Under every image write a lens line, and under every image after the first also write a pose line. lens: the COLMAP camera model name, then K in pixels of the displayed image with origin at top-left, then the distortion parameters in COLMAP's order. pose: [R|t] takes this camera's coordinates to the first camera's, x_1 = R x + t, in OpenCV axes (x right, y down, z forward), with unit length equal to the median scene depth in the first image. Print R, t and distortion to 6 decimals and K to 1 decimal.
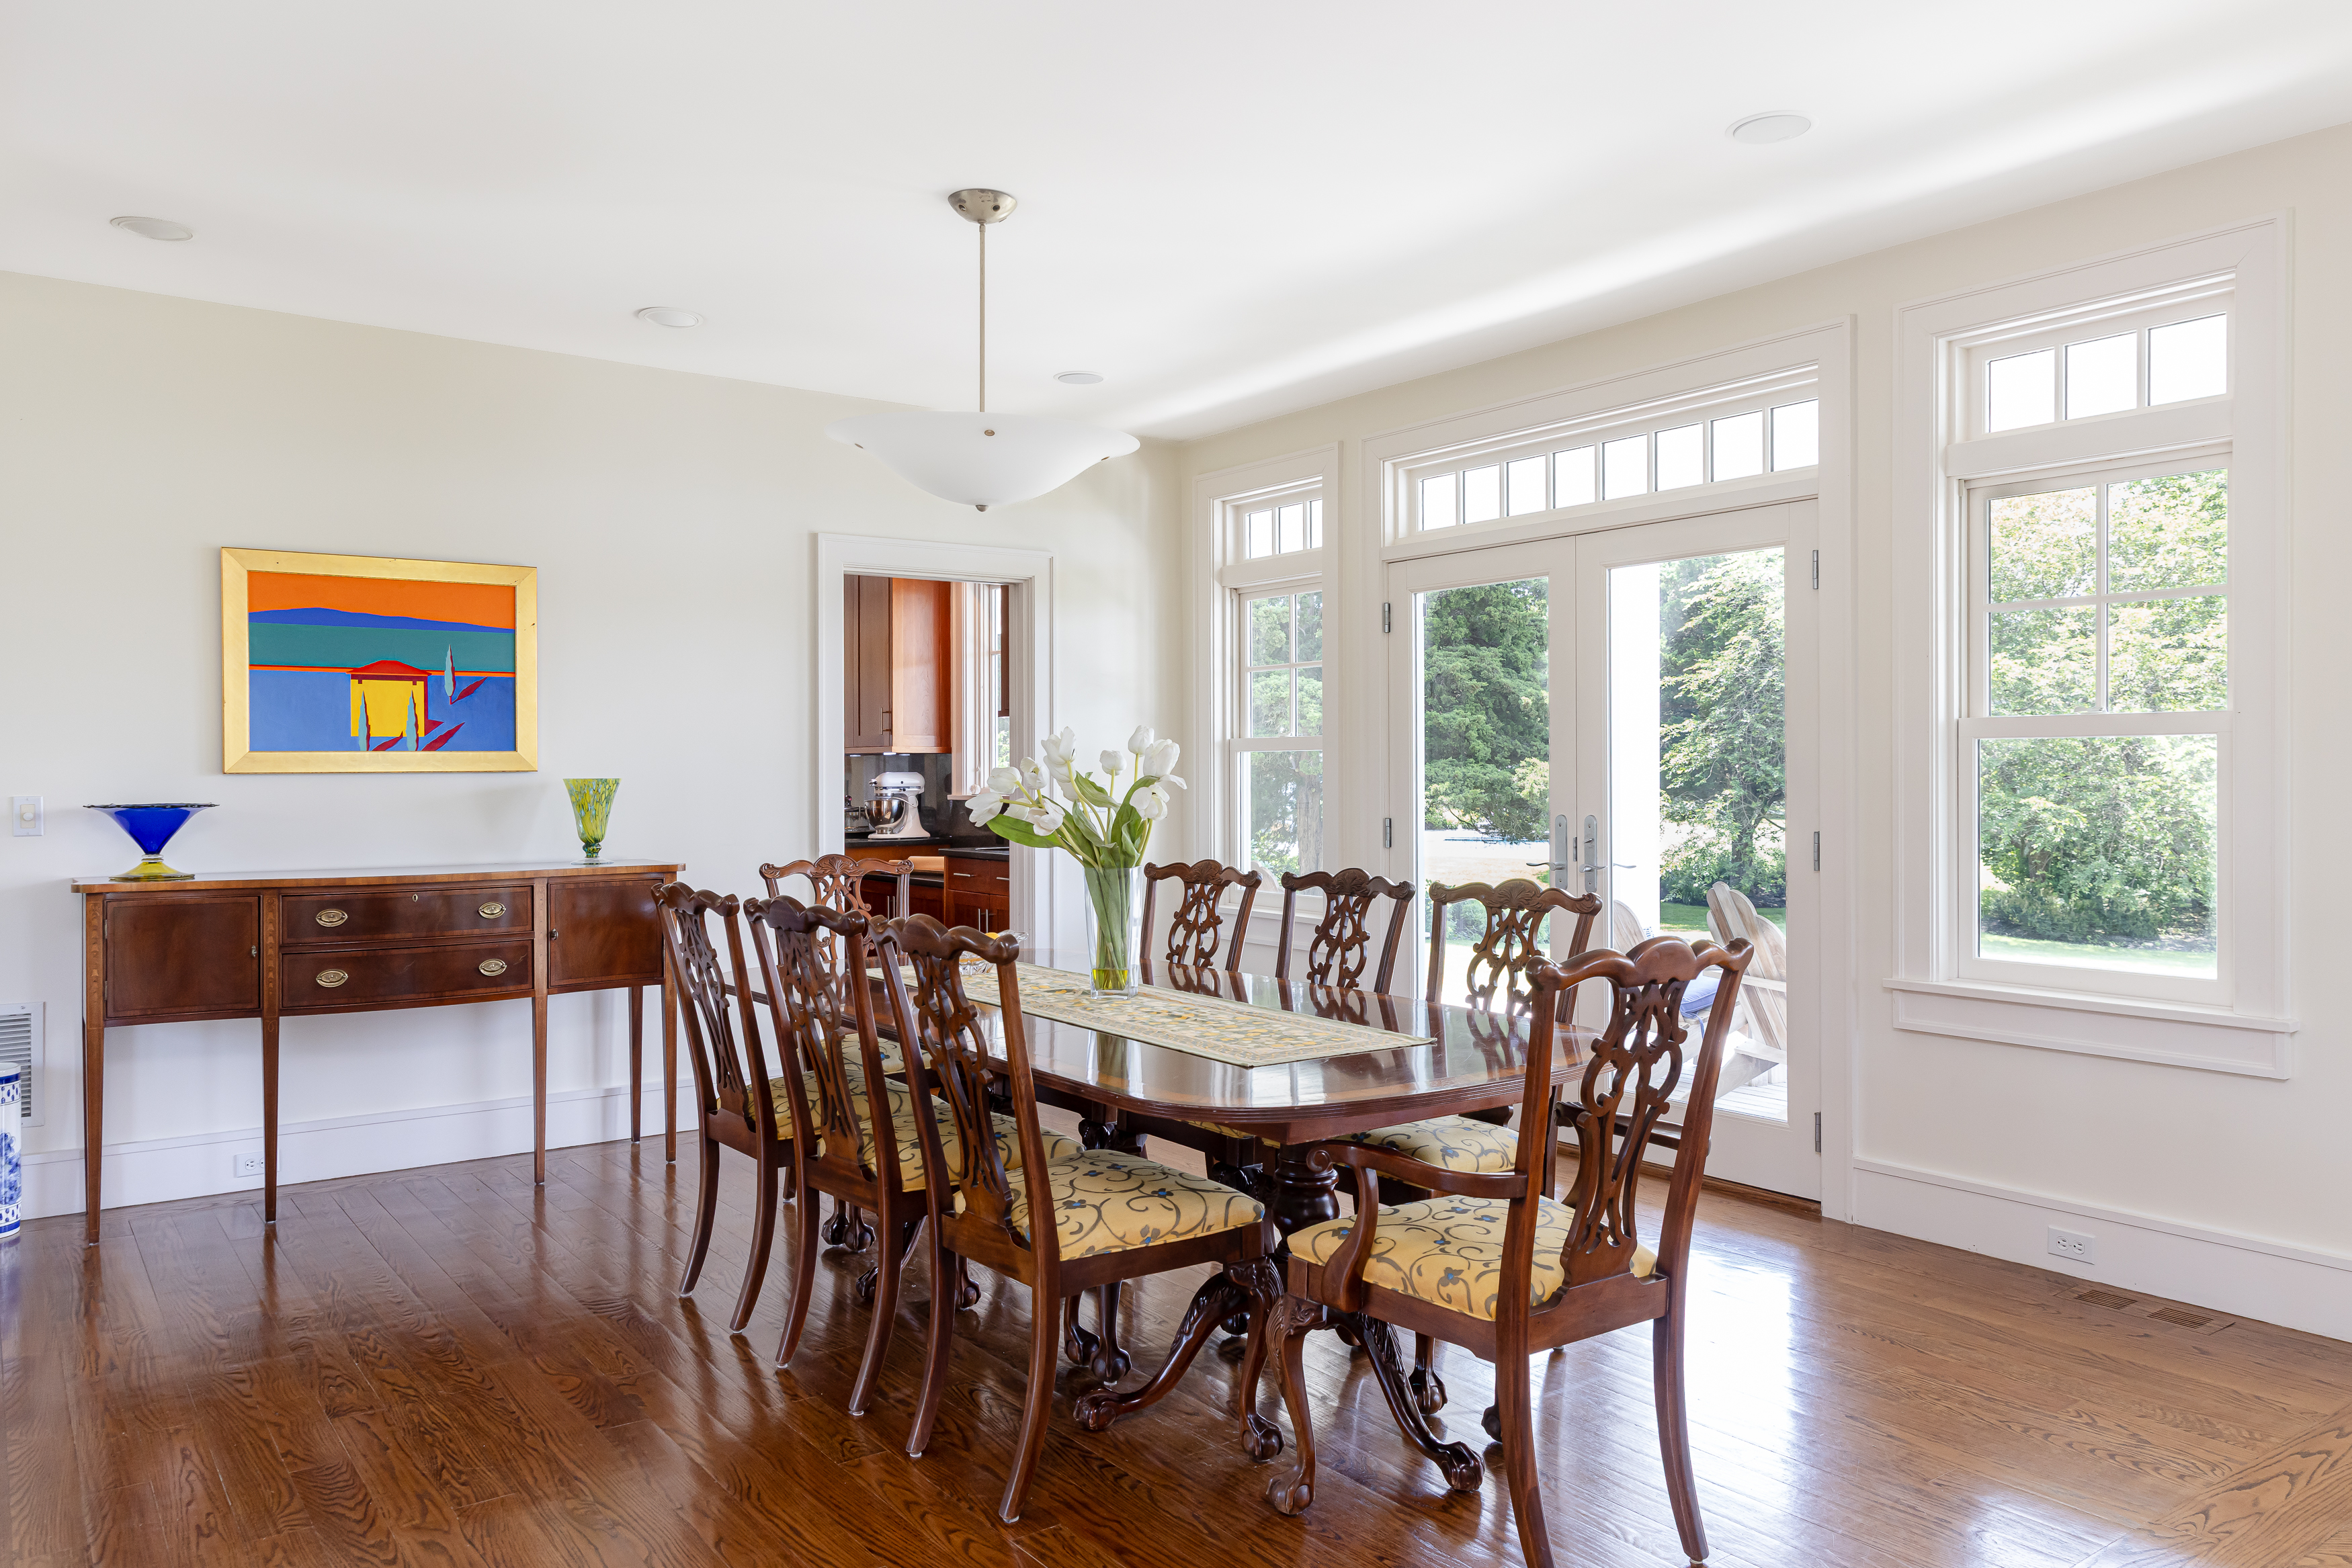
lens RADIAL K [[1669.7, 0, 1182.9], [0, 1669.7, 775.8], [0, 0, 1]] dist [0.023926, -0.012557]
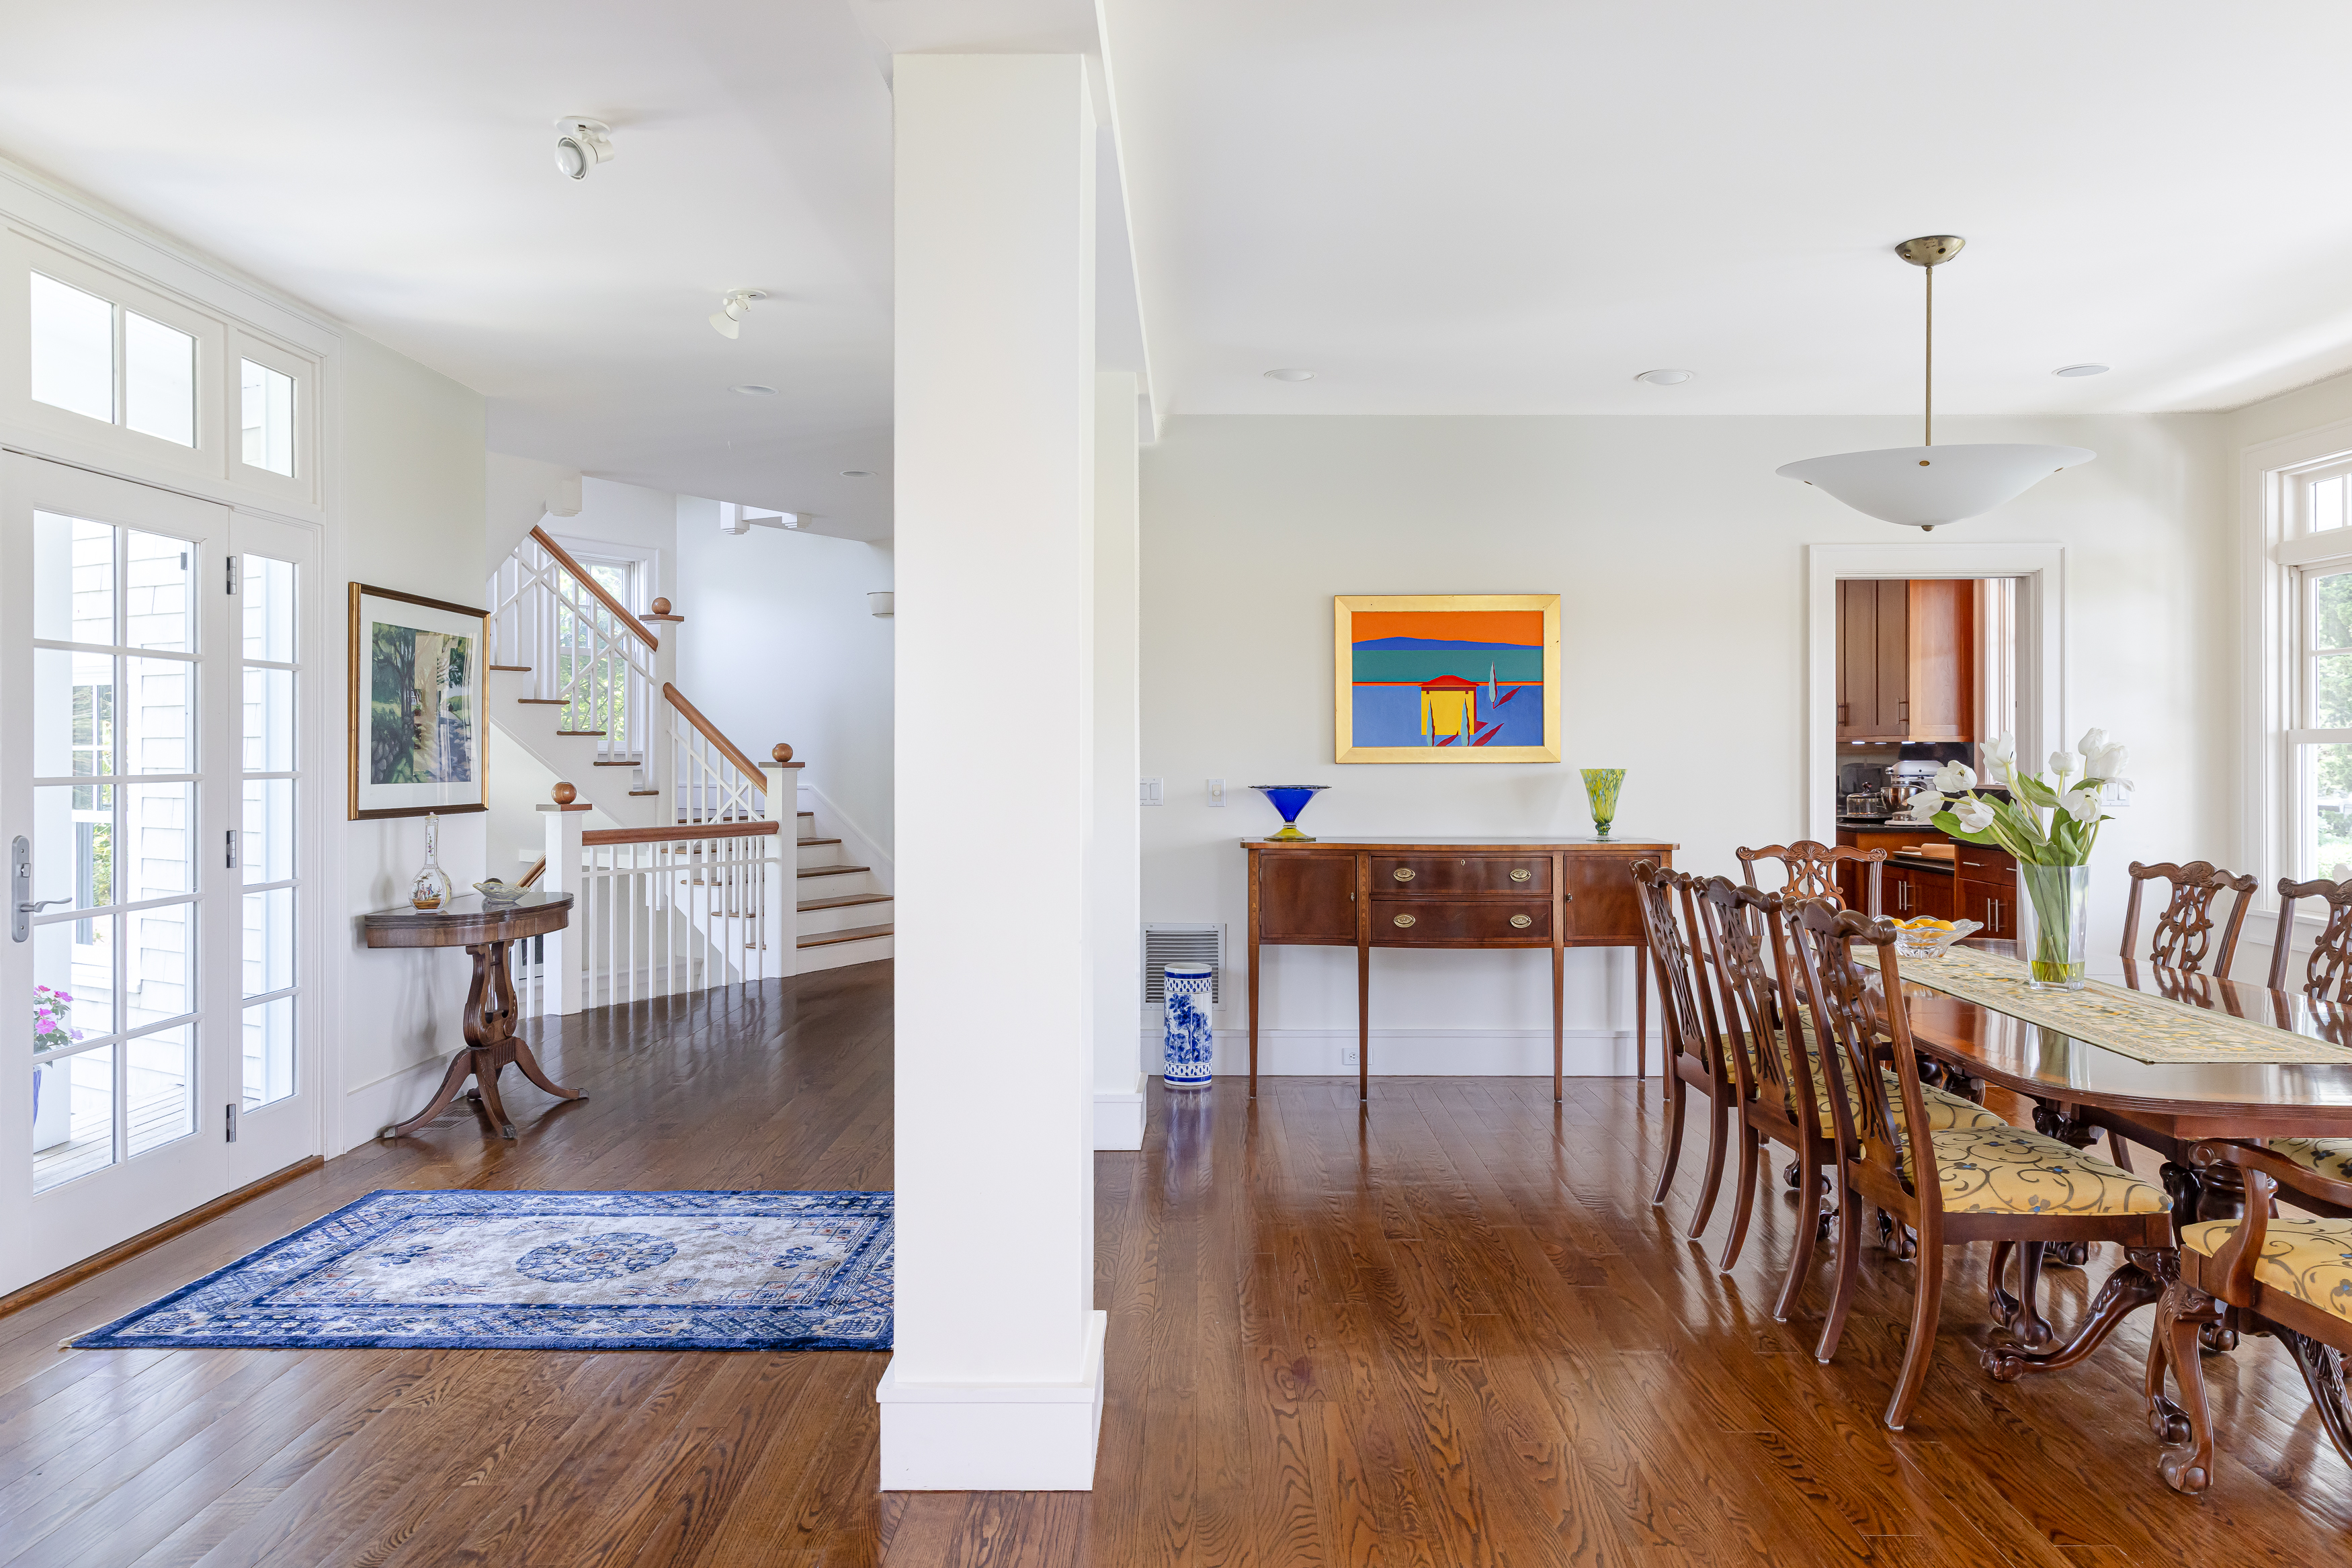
lens RADIAL K [[1669.7, 0, 1182.9], [0, 1669.7, 775.8], [0, 0, 1]] dist [0.023926, -0.012557]
pose [[0.803270, 0.014616, -0.595435, 0.128117], [-0.004356, 0.999816, 0.018667, -0.016055], [0.595599, -0.012401, 0.803186, -0.147209]]
